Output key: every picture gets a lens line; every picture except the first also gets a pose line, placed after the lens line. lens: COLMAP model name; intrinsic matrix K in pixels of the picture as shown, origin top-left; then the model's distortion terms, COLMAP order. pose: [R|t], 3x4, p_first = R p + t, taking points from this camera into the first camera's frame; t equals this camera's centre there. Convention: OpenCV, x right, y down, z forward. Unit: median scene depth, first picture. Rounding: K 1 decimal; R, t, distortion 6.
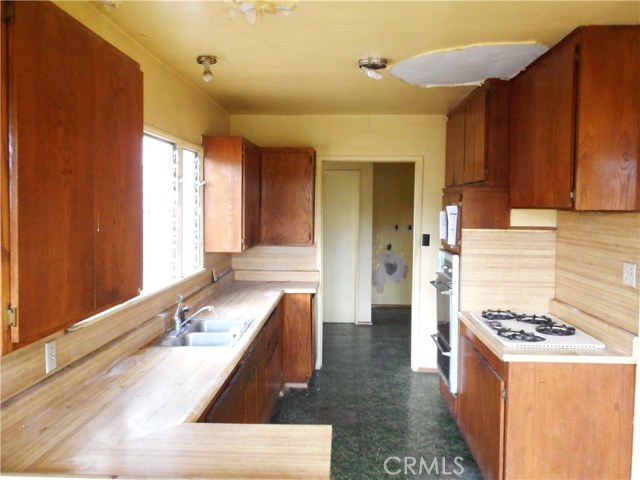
lens RADIAL K [[551.9, 0, 319.4], [0, 551.9, 237.2], [0, 0, 1]] dist [-0.009136, -0.000319]
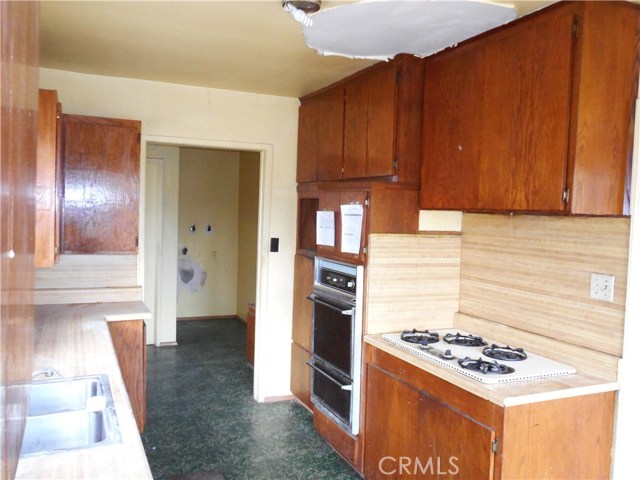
lens RADIAL K [[551.9, 0, 319.4], [0, 551.9, 237.2], [0, 0, 1]] dist [-0.009136, -0.000319]
pose [[0.891181, -0.001939, 0.453644, -0.178909], [0.001295, 0.999998, 0.001729, -0.011060], [-0.453646, -0.000953, 0.891181, 0.307850]]
